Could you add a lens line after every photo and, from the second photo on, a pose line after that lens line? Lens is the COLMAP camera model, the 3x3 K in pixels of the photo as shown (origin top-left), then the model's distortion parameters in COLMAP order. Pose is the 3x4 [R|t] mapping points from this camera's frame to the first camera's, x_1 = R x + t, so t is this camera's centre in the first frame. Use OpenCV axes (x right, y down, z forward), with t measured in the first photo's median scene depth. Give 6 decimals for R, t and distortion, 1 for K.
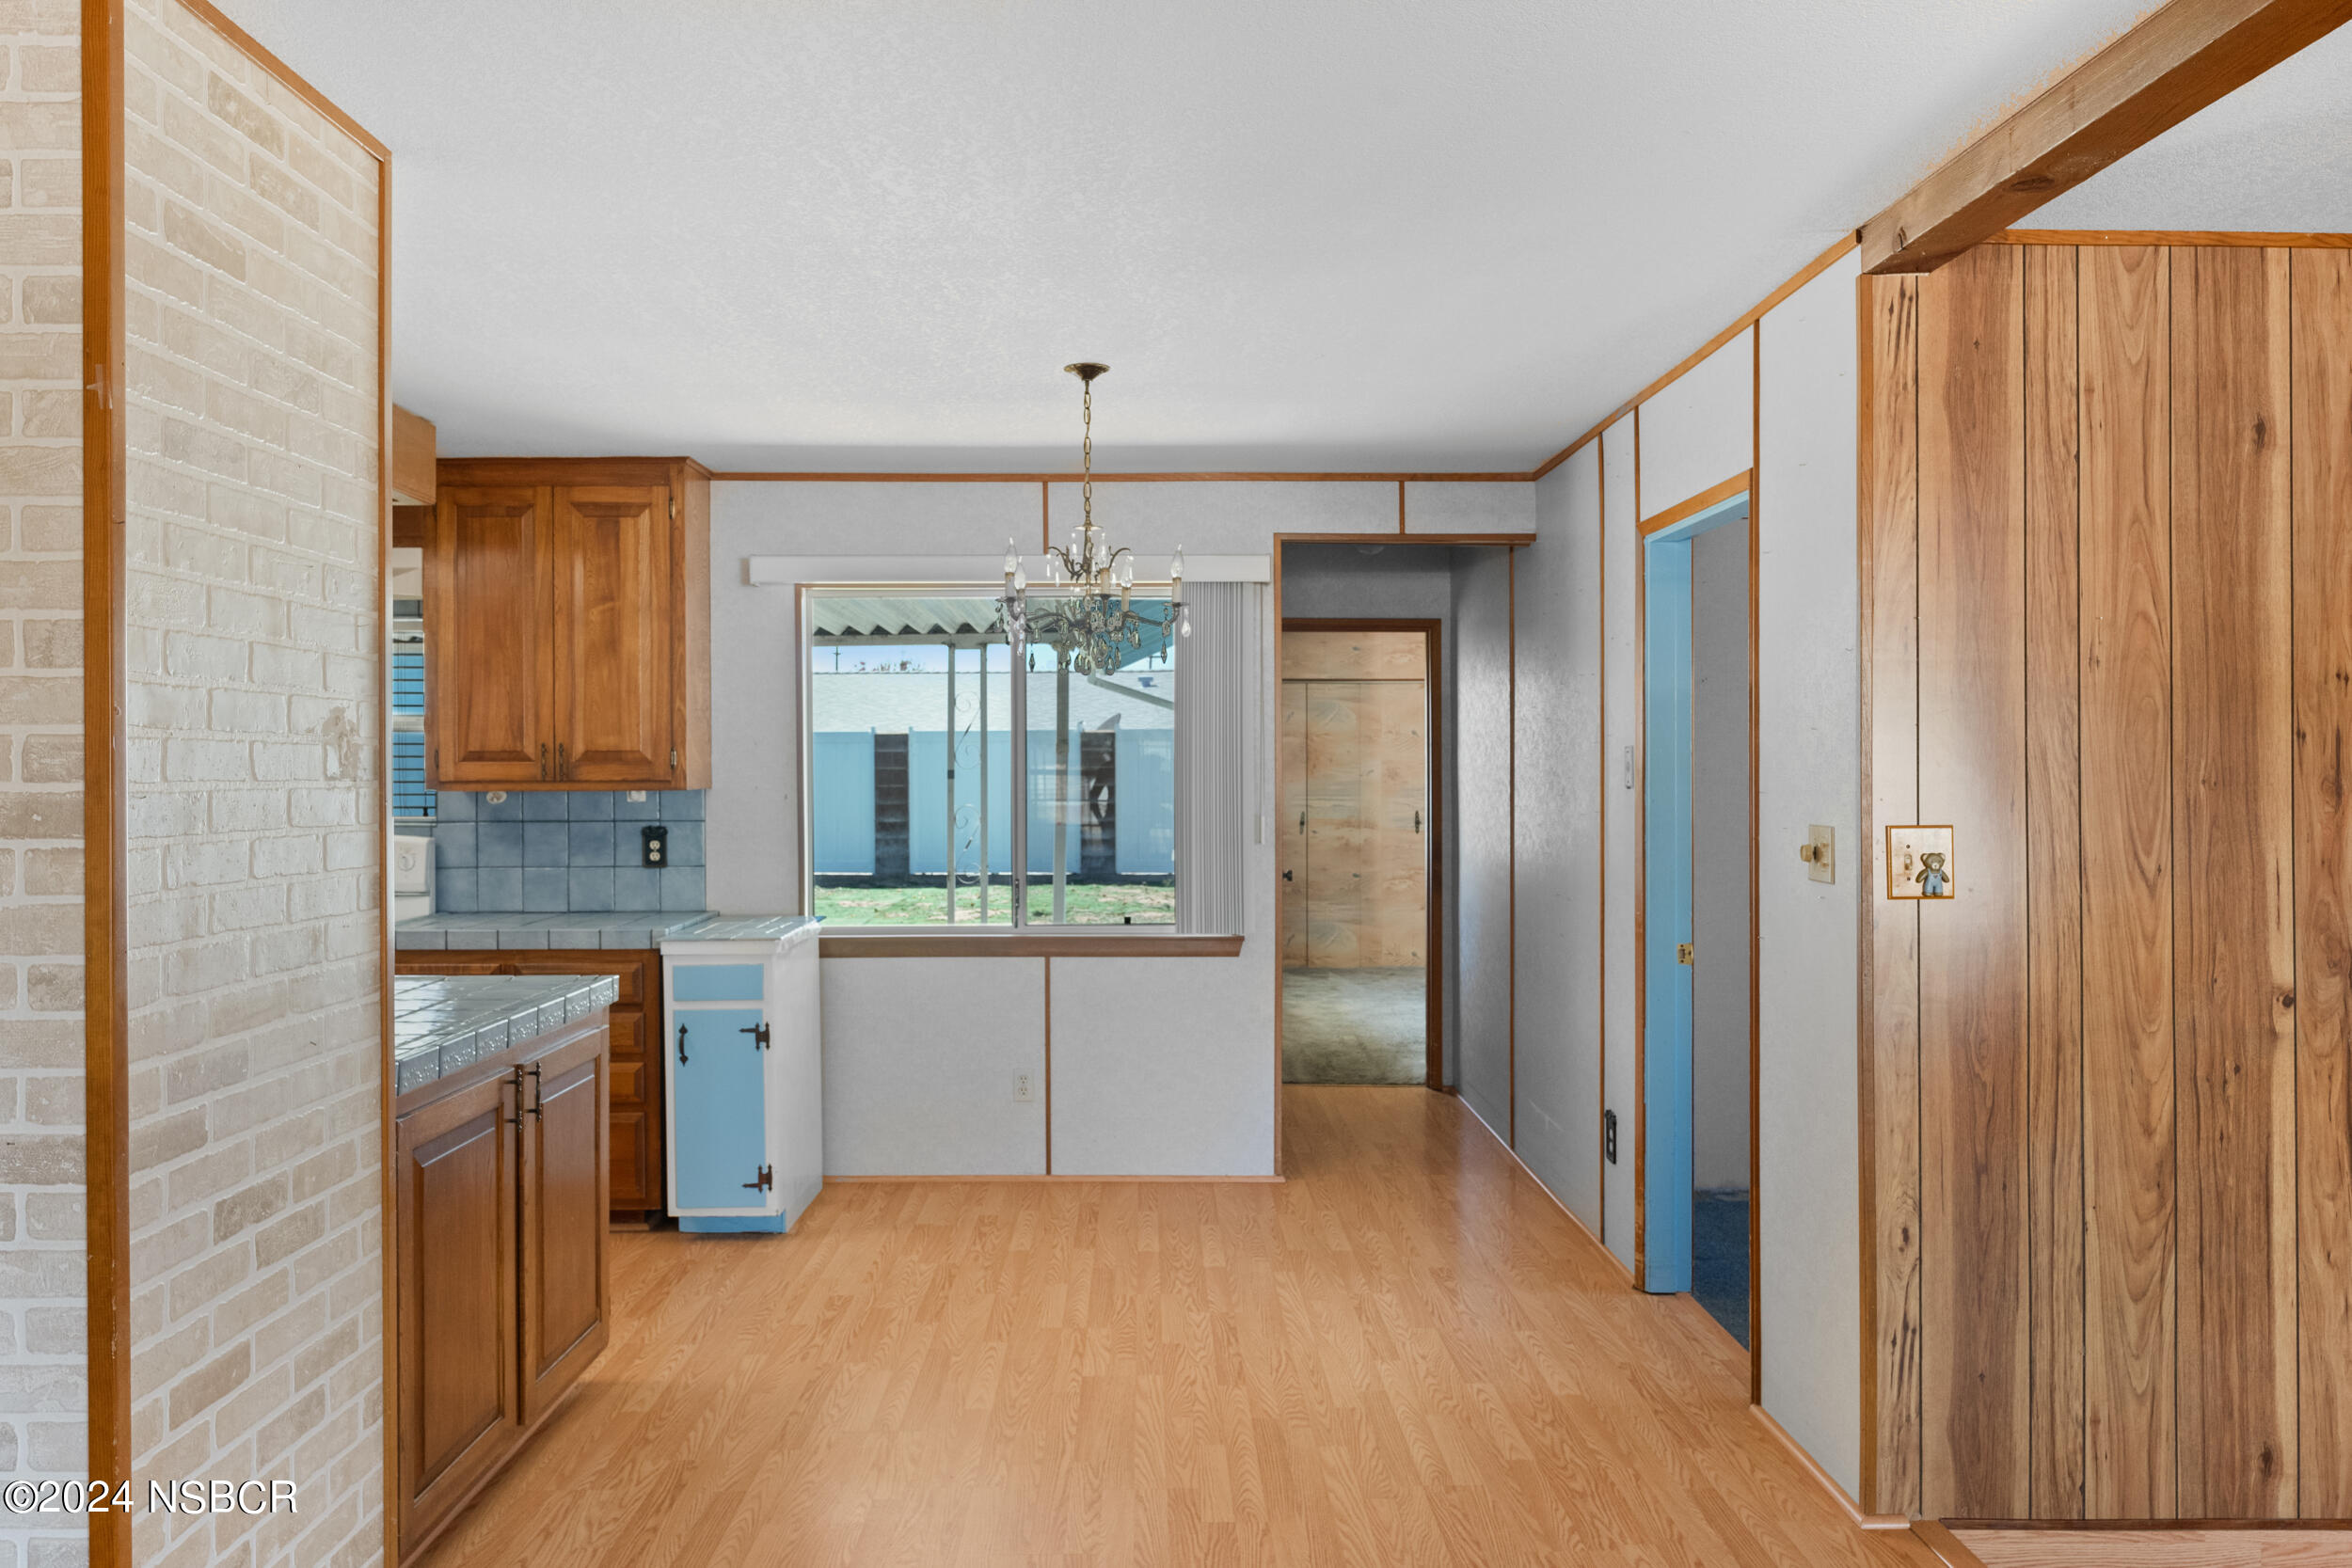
lens RADIAL K [[1645.7, 0, 1163.8], [0, 1645.7, 766.6], [0, 0, 1]] dist [0.002411, 0.001173]
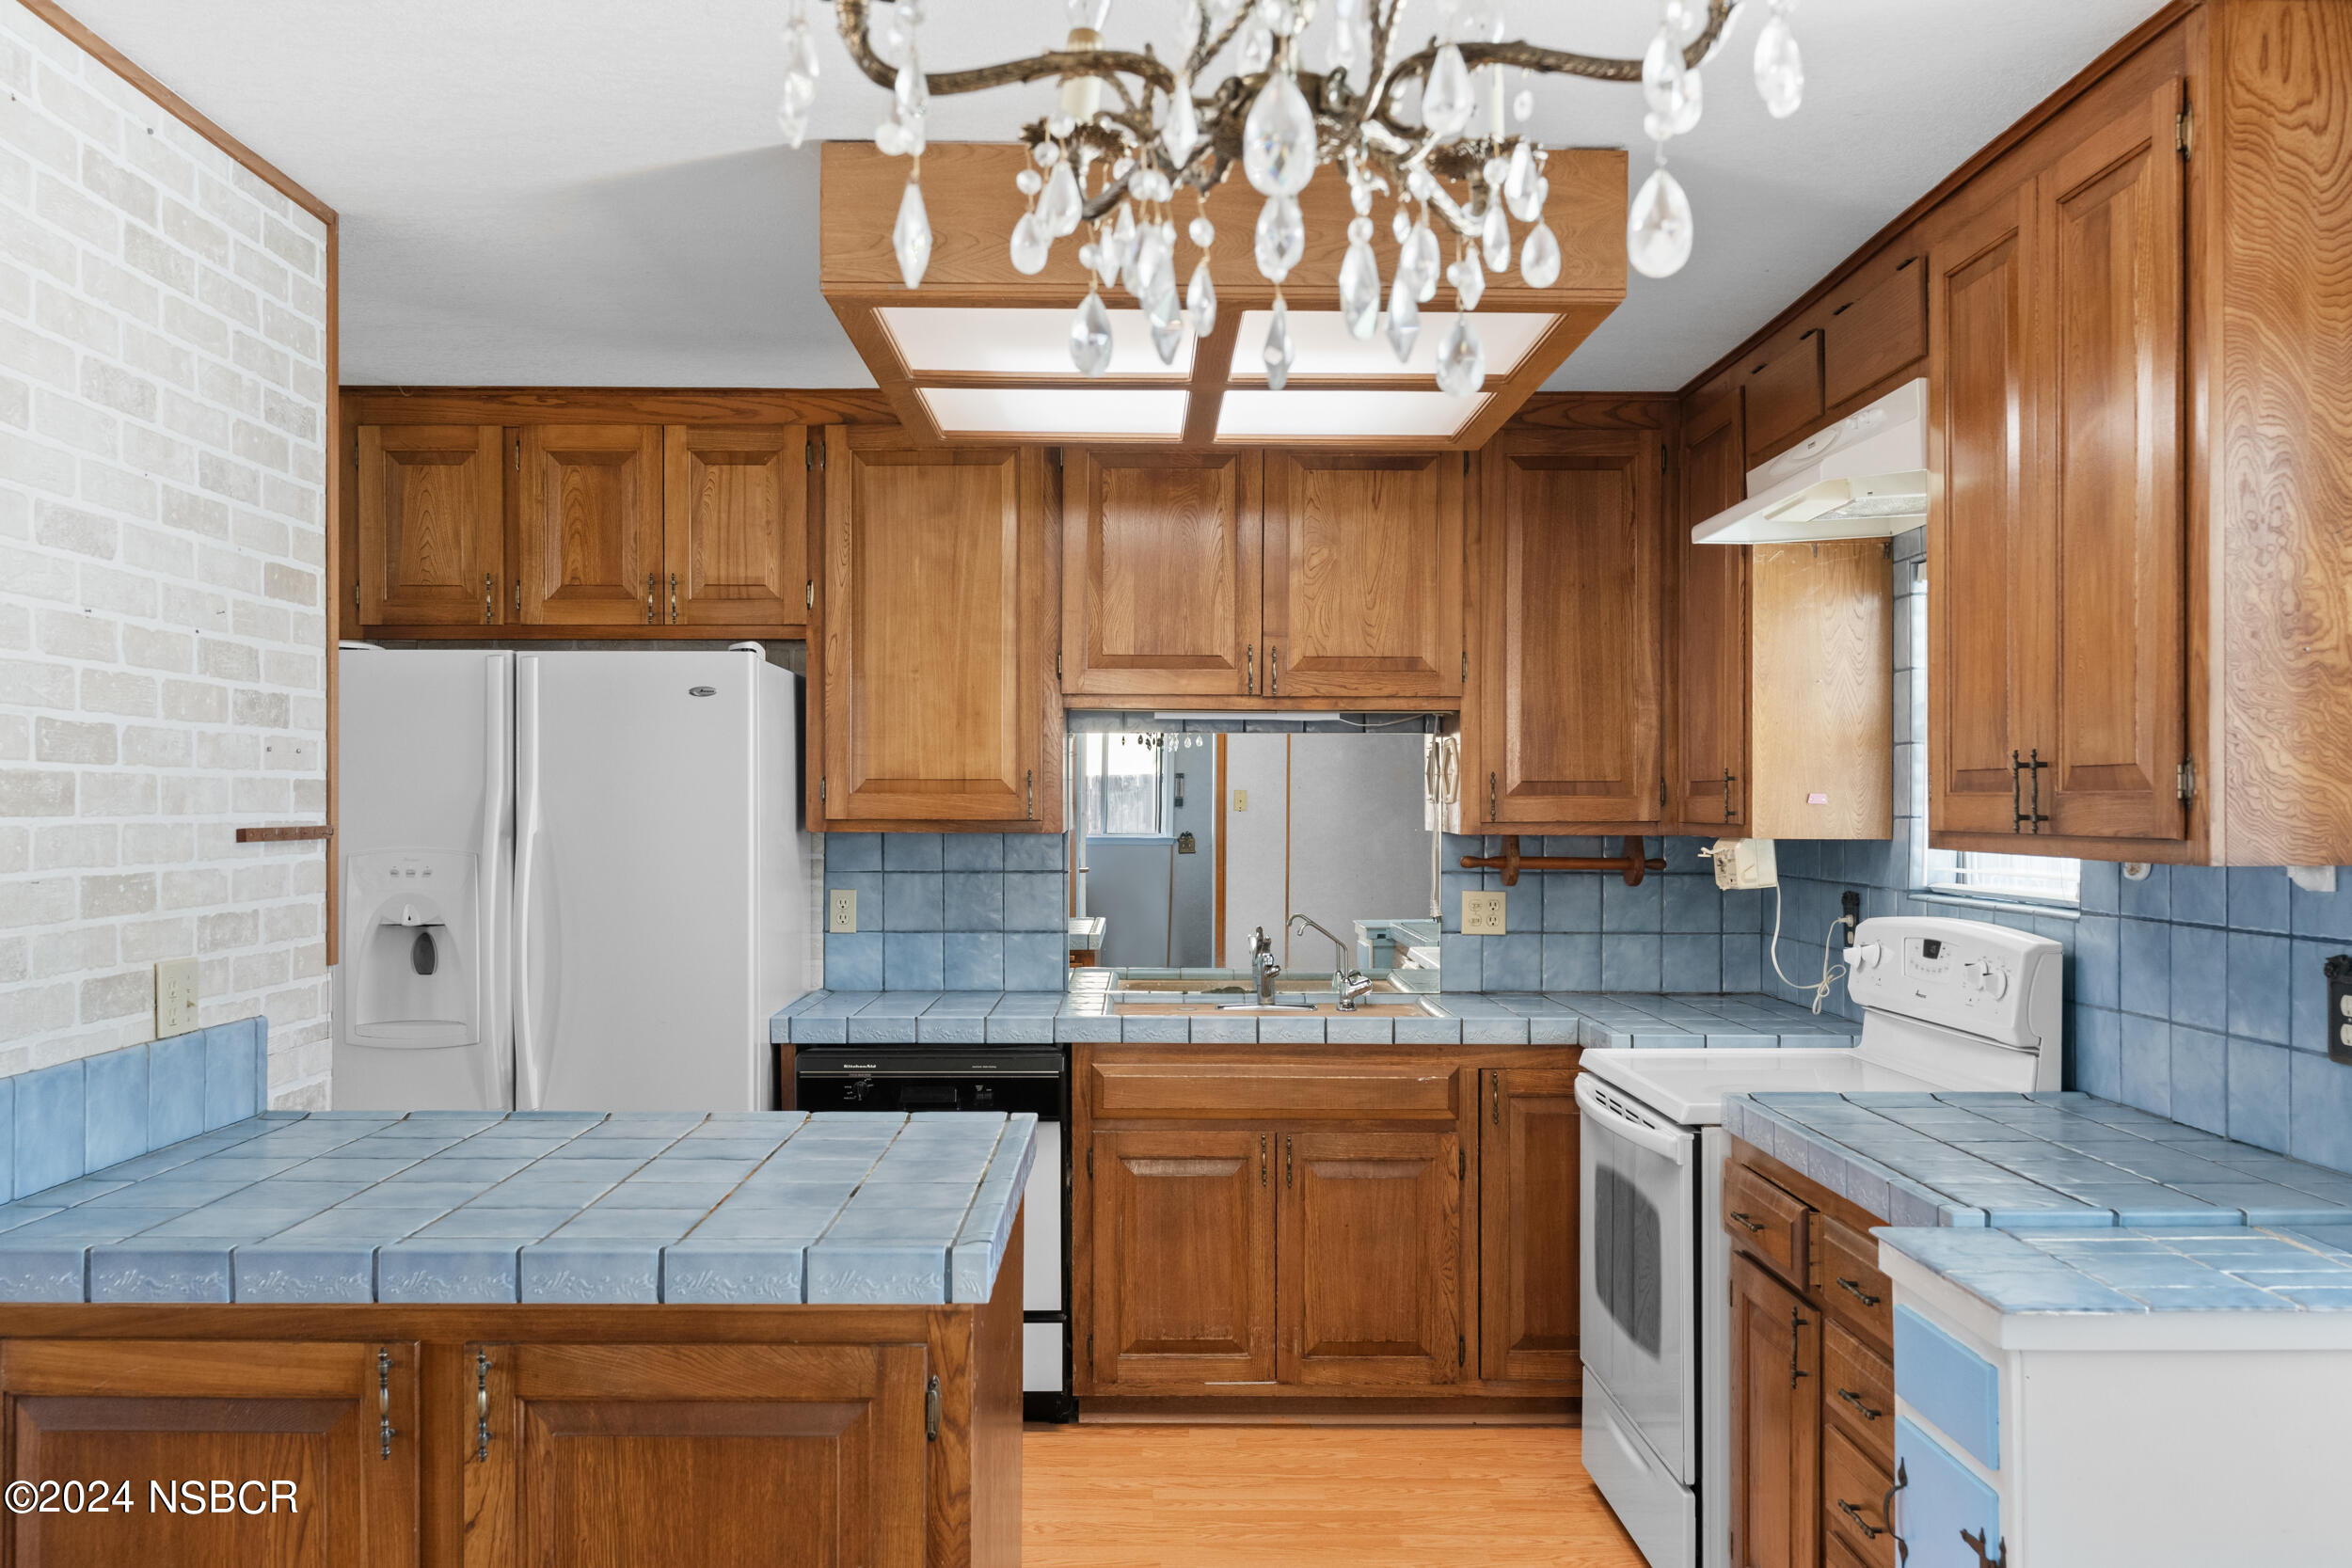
lens RADIAL K [[1911.9, 0, 1169.1], [0, 1911.9, 791.0], [0, 0, 1]] dist [0.002110, 0.000225]
pose [[-0.000426, -0.001268, -0.999999, 0.259177], [-0.002411, 0.999996, -0.001267, -0.003544], [0.999997, 0.002411, -0.000429, 1.320987]]
